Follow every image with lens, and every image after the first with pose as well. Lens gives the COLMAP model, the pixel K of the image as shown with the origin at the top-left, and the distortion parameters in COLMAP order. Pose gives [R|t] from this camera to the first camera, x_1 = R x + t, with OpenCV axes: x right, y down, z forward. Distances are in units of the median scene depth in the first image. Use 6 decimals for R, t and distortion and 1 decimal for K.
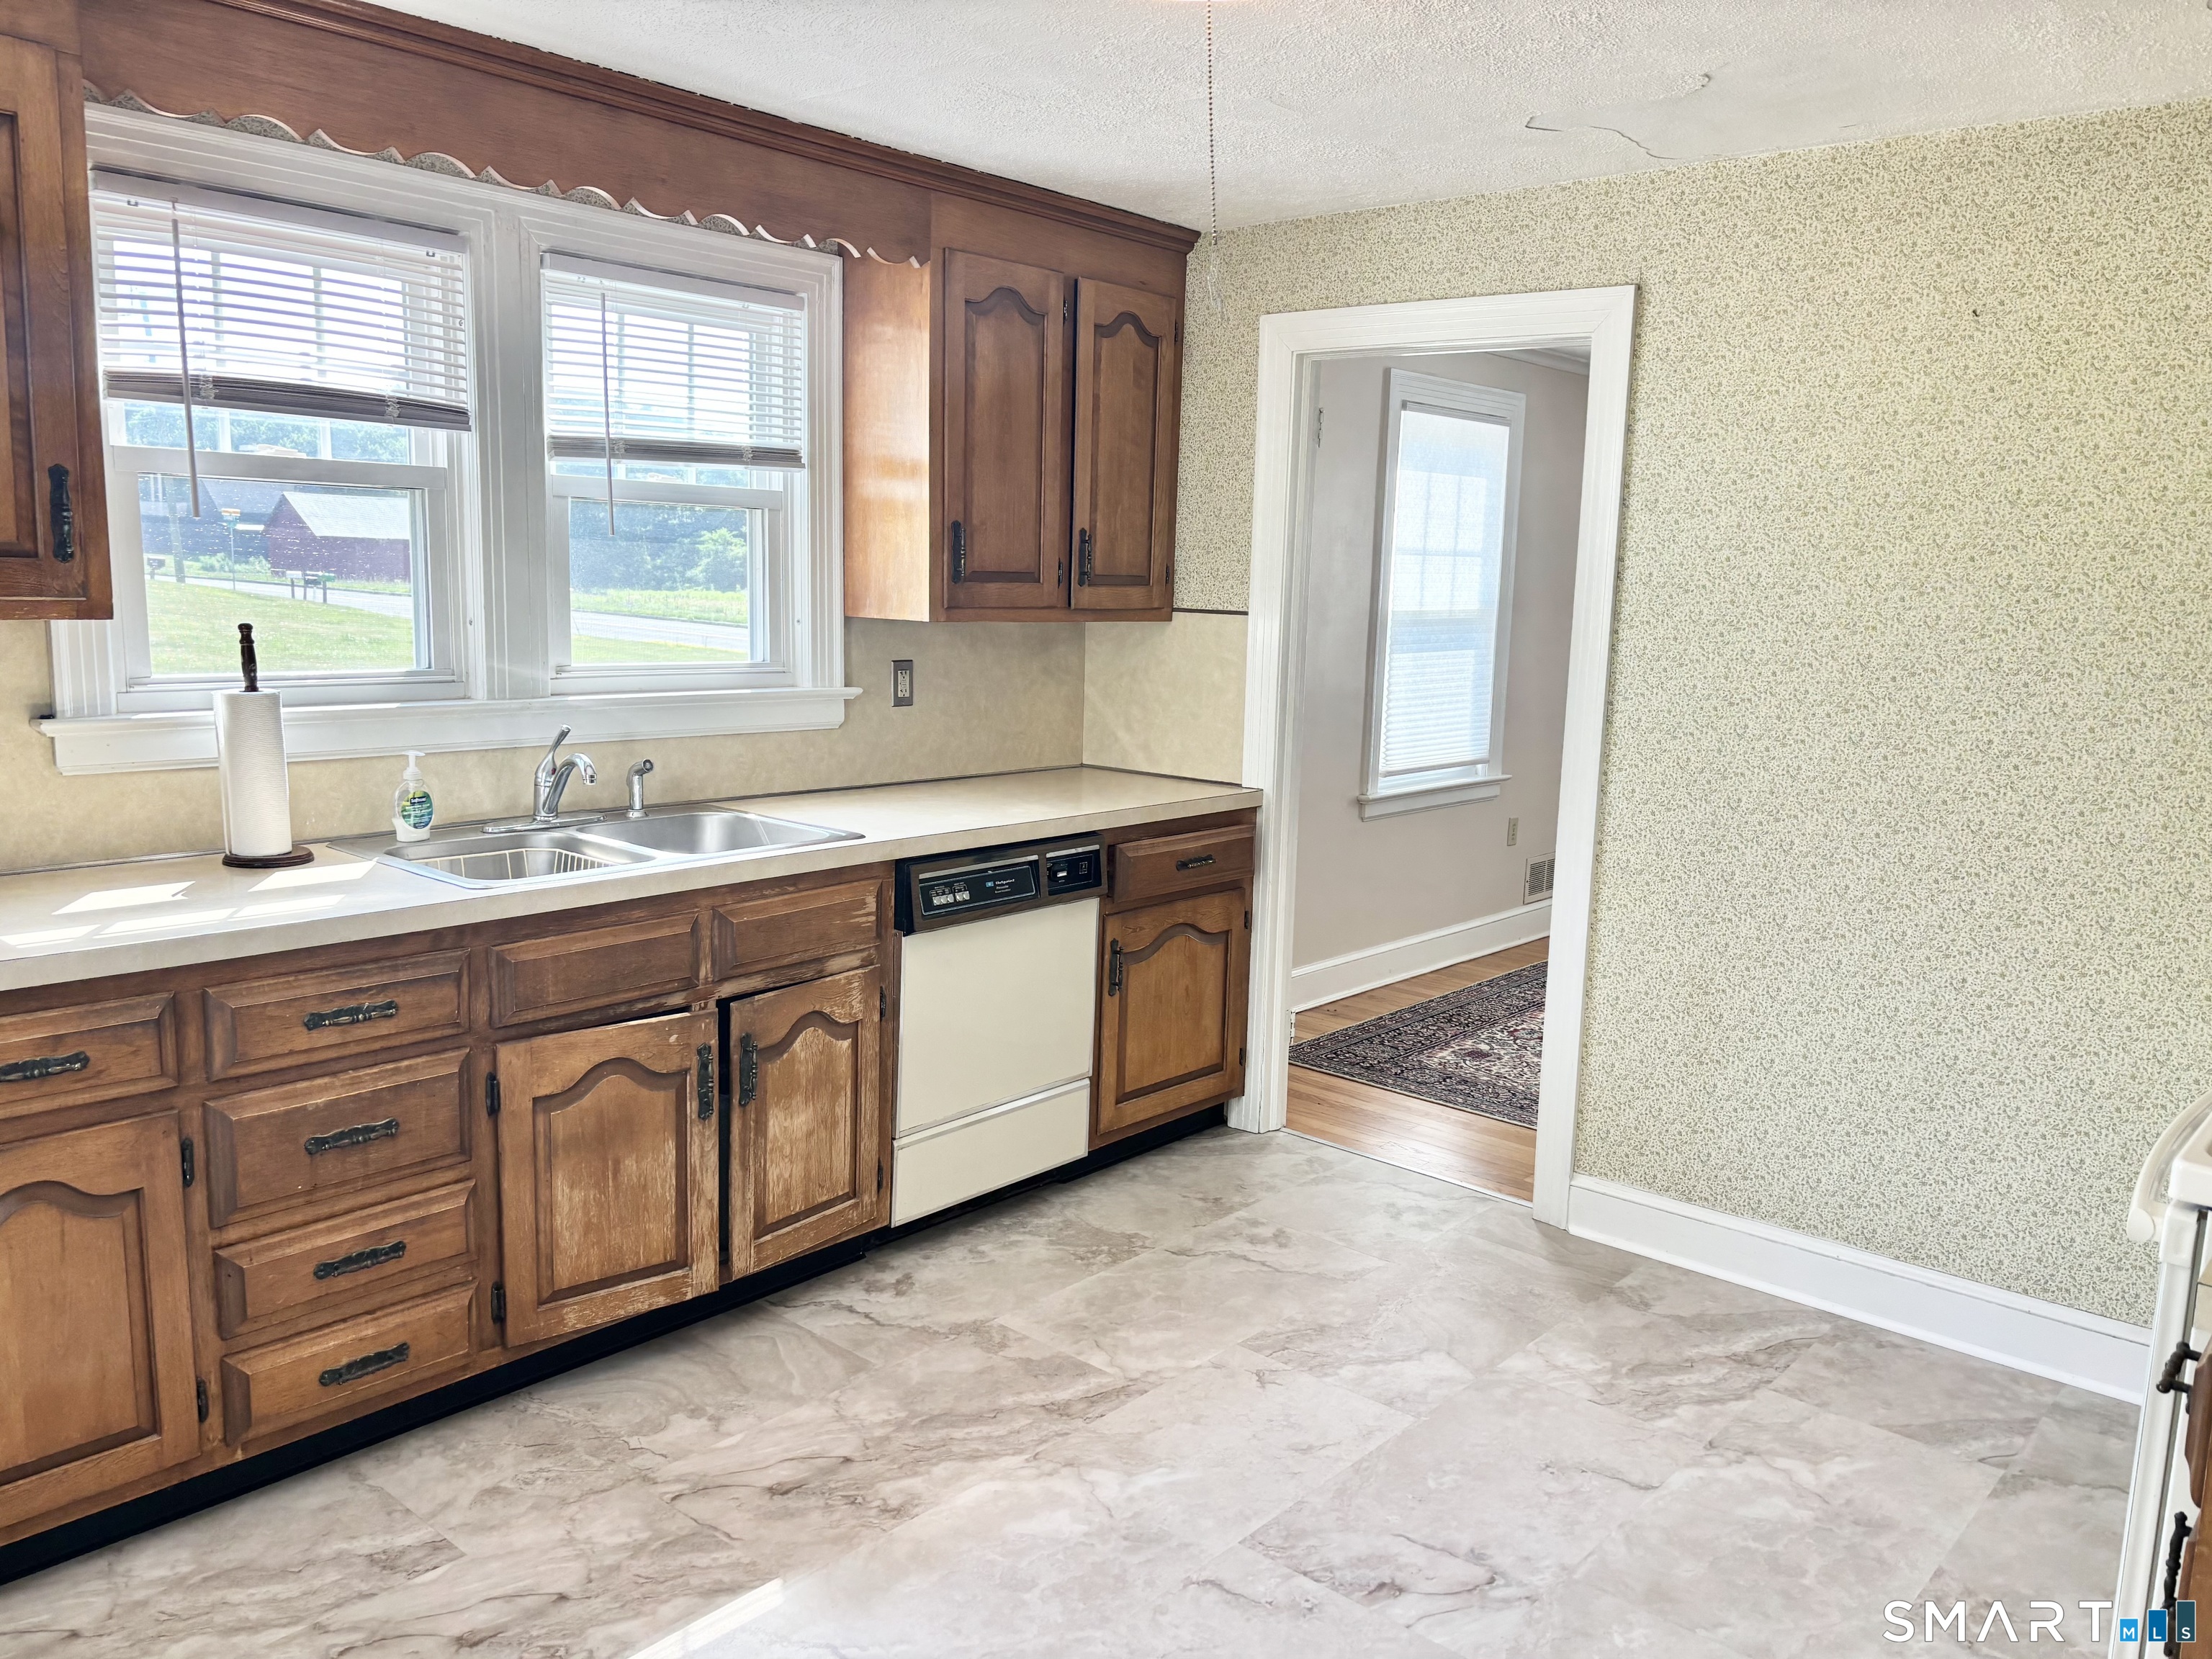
lens RADIAL K [[1669.4, 0, 1106.1], [0, 1669.4, 821.0], [0, 0, 1]] dist [0.036776, -0.043327]
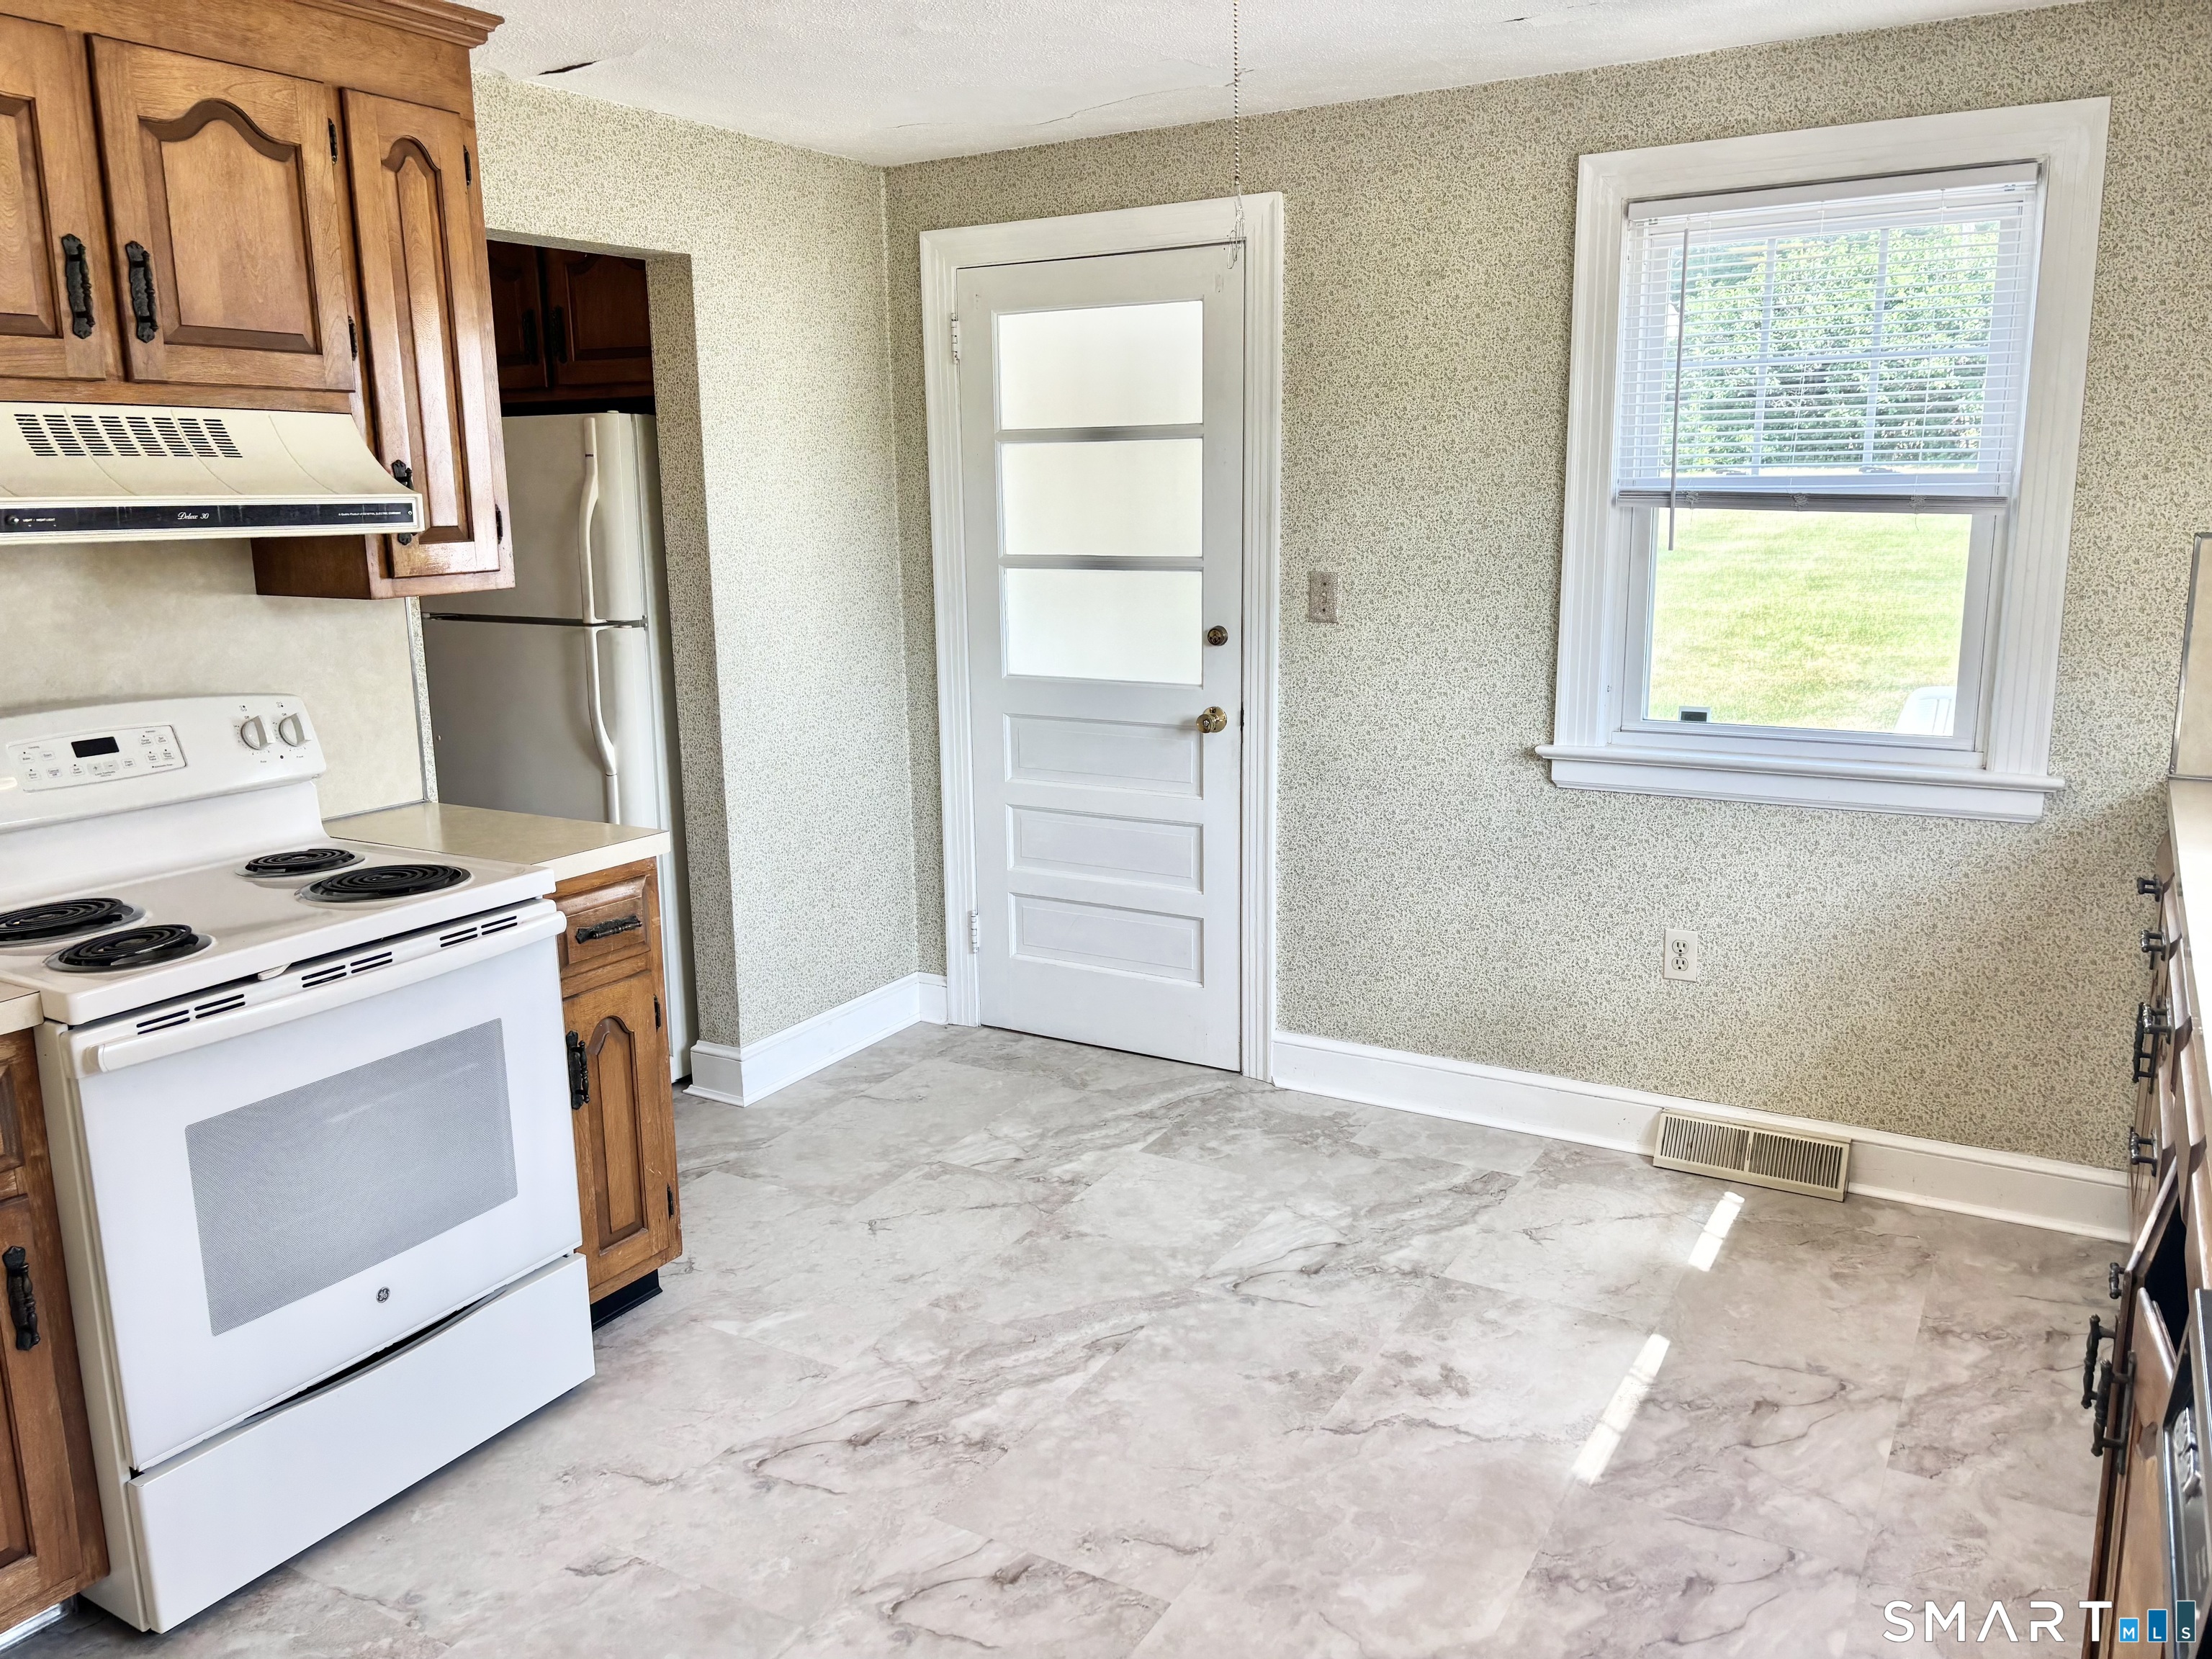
lens RADIAL K [[1669.4, 0, 1107.8], [0, 1669.4, 837.0], [0, 0, 1]] dist [0.036776, -0.043327]
pose [[-0.981409, 0.027750, -0.189911, 0.276354], [-0.037957, 0.941888, 0.333777, -0.257627], [0.188137, 0.334780, -0.923324, 1.718741]]
